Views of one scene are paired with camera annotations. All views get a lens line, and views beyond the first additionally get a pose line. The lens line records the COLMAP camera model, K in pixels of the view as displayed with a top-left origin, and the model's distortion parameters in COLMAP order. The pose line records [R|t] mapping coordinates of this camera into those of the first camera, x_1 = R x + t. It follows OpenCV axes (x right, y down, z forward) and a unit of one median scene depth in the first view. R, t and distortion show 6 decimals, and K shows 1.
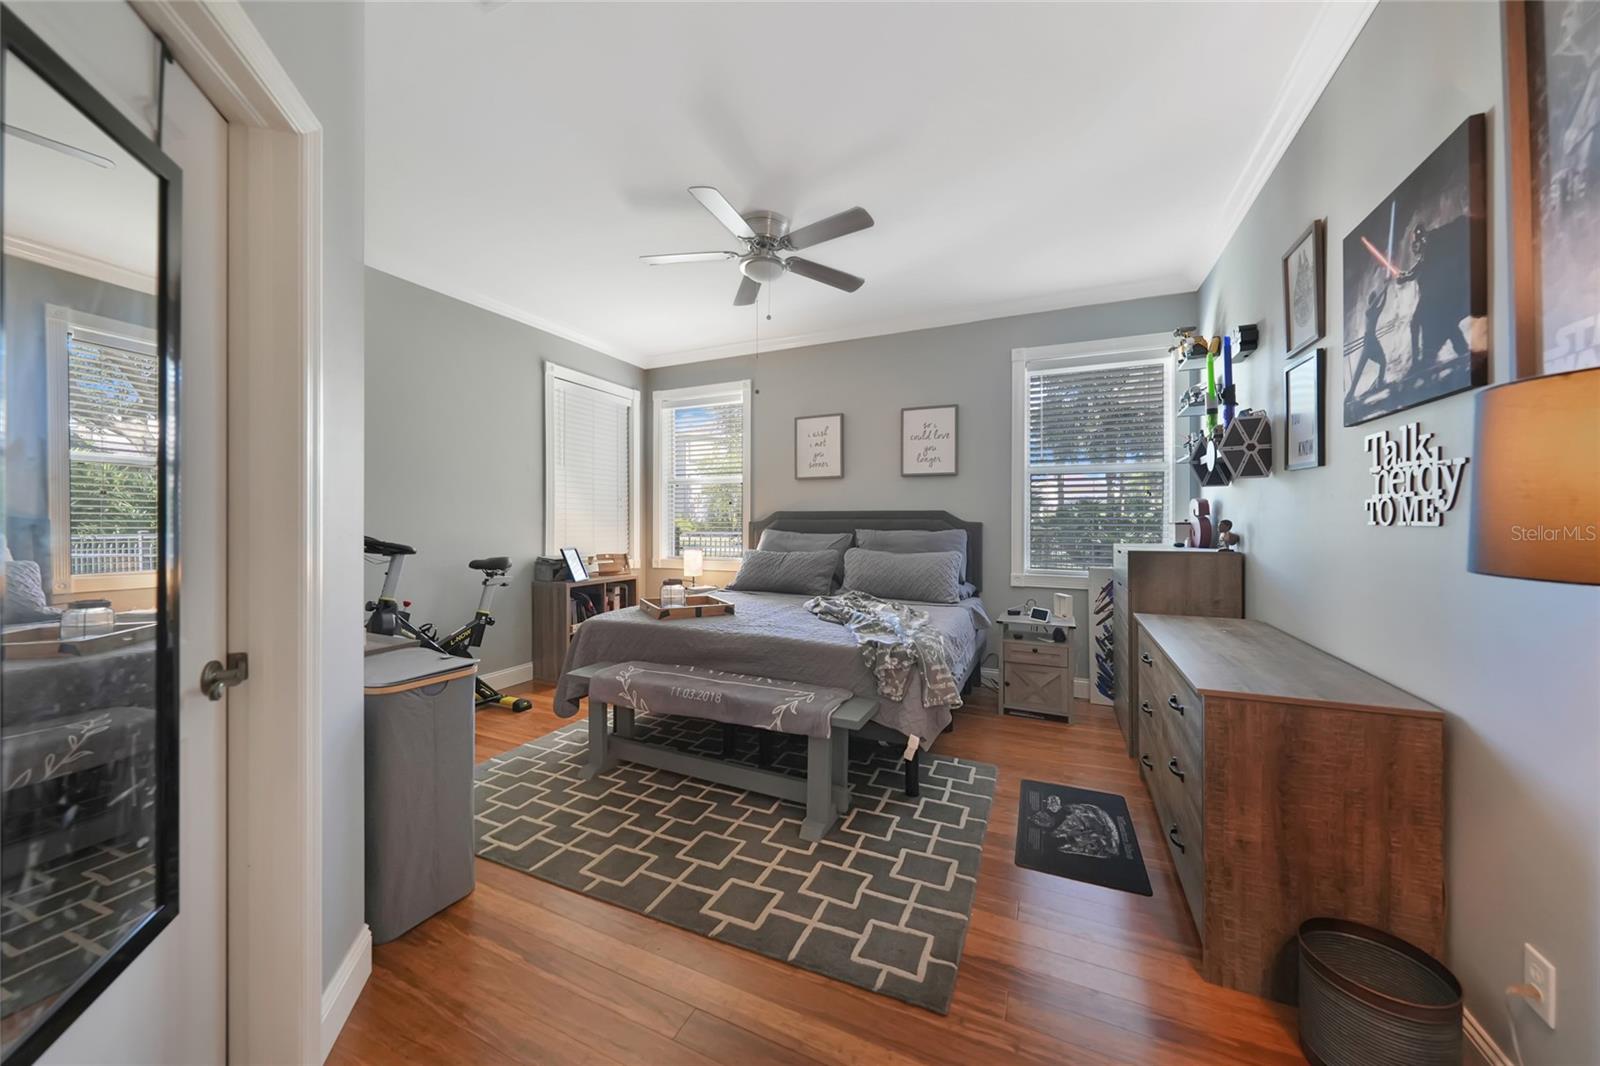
lens RADIAL K [[552.8, 0, 808.9], [0, 552.8, 519.7], [0, 0, 1]] dist [-0.001396, -0.000006]
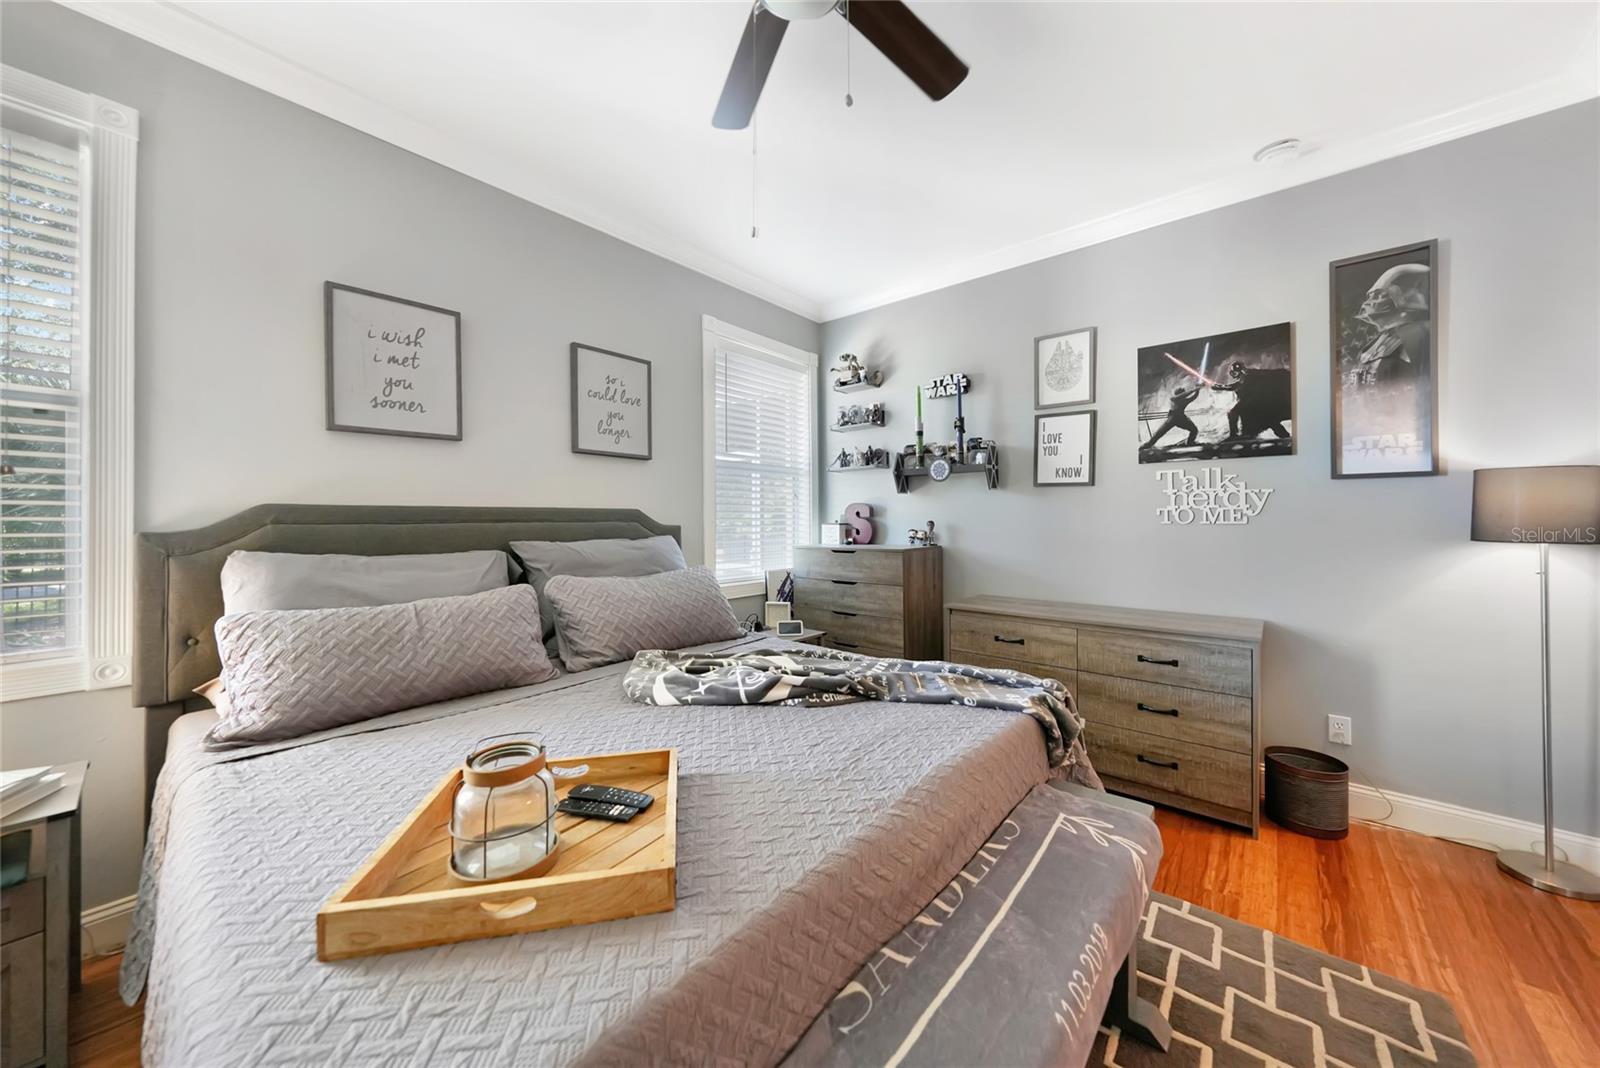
lens RADIAL K [[552.8, 0, 808.9], [0, 552.8, 520.7], [0, 0, 1]] dist [-0.001396, -0.000006]
pose [[0.273291, -0.005396, 0.961916, -0.947797], [0.008099, 0.999962, 0.003308, -0.013830], [-0.961897, 0.006886, 0.273324, 1.635484]]
